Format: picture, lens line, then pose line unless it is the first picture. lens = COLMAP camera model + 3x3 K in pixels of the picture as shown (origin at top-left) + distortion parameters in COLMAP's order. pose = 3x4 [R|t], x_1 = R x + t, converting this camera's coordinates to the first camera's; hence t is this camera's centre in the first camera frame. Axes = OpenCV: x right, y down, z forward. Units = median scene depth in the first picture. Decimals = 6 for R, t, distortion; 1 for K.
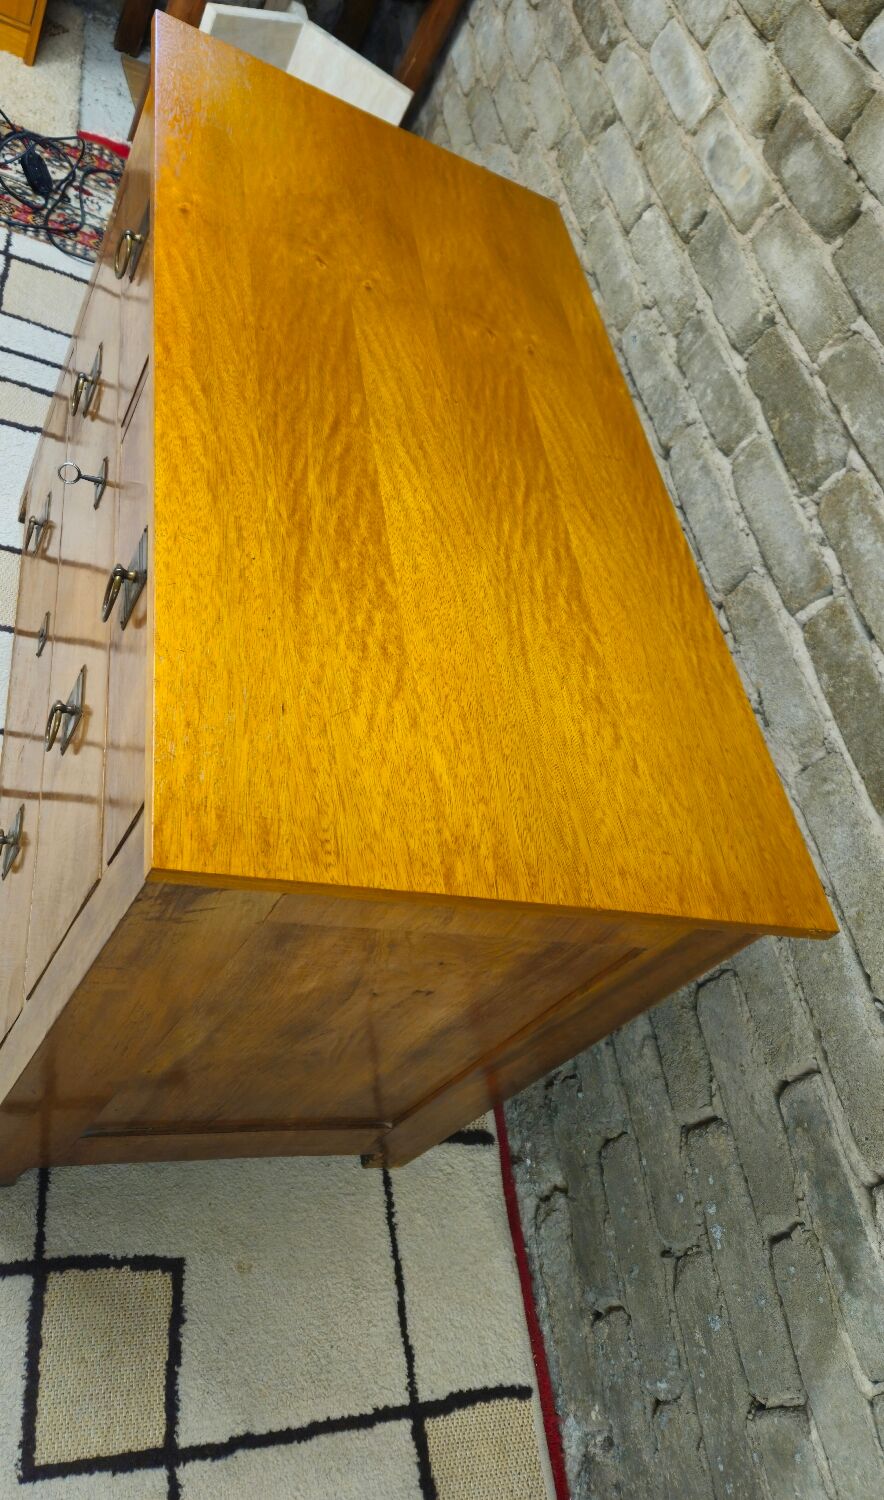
lens RADIAL K [[1060.1, 0, 488.2], [0, 1060.1, 700.1], [0, 0, 1]] dist [0.041209, -0.023941]
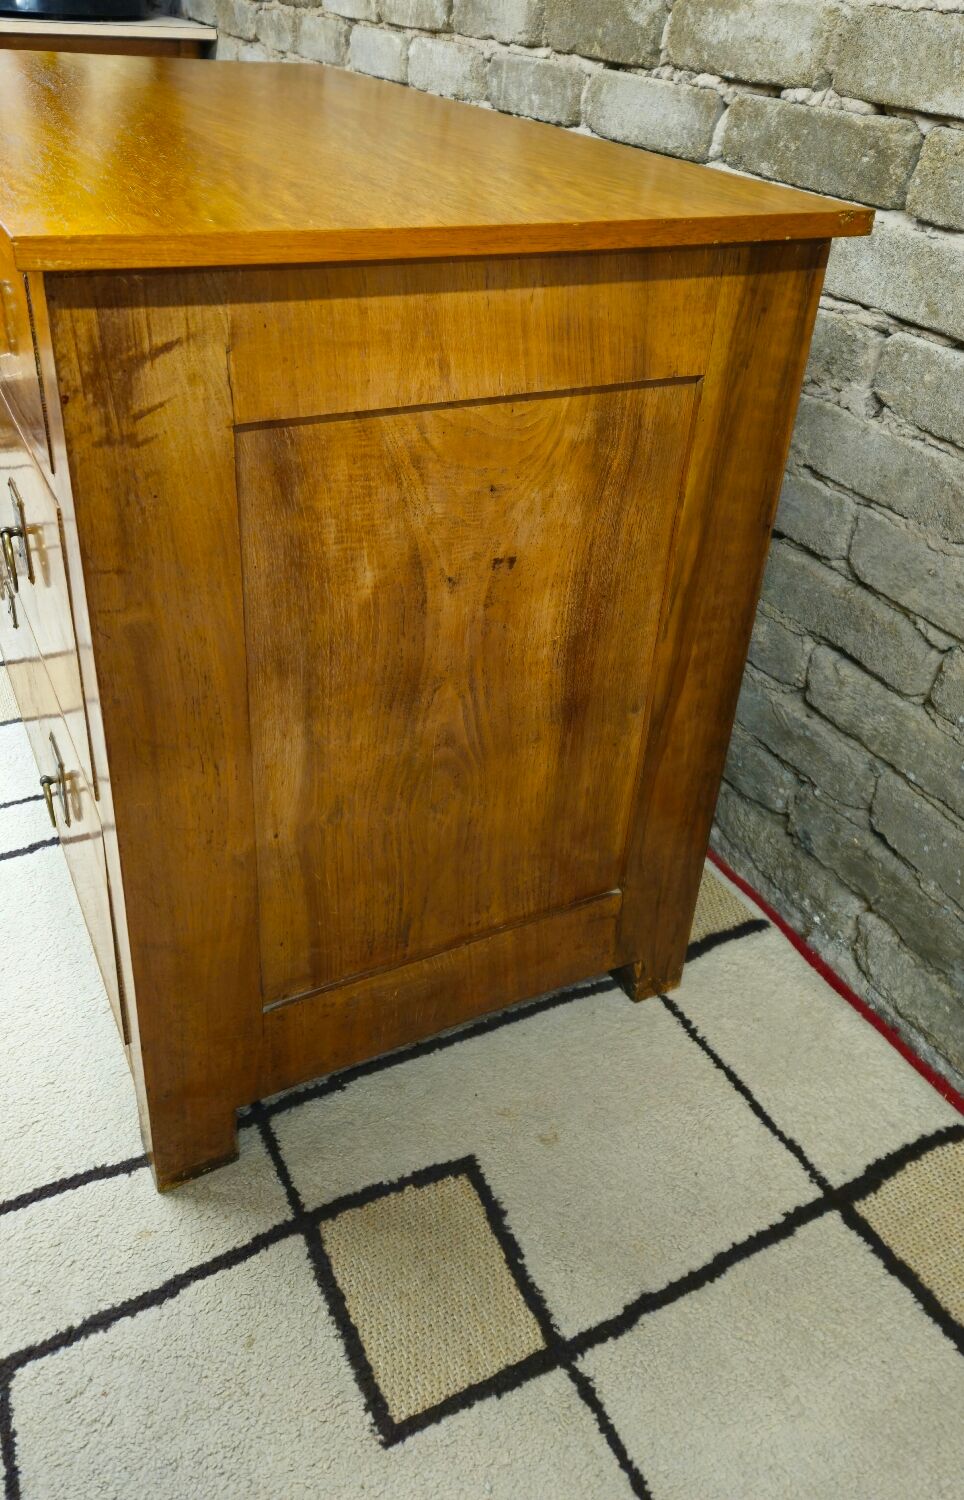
lens RADIAL K [[1122.6, 0, 526.5], [0, 1122.6, 655.0], [0, 0, 1]] dist [0.026718, 0.002643]
pose [[0.863109, -0.504973, 0.006672, -0.070021], [0.493123, 0.839858, -0.226866, 0.426842], [0.108957, 0.199101, 0.973903, 0.122538]]
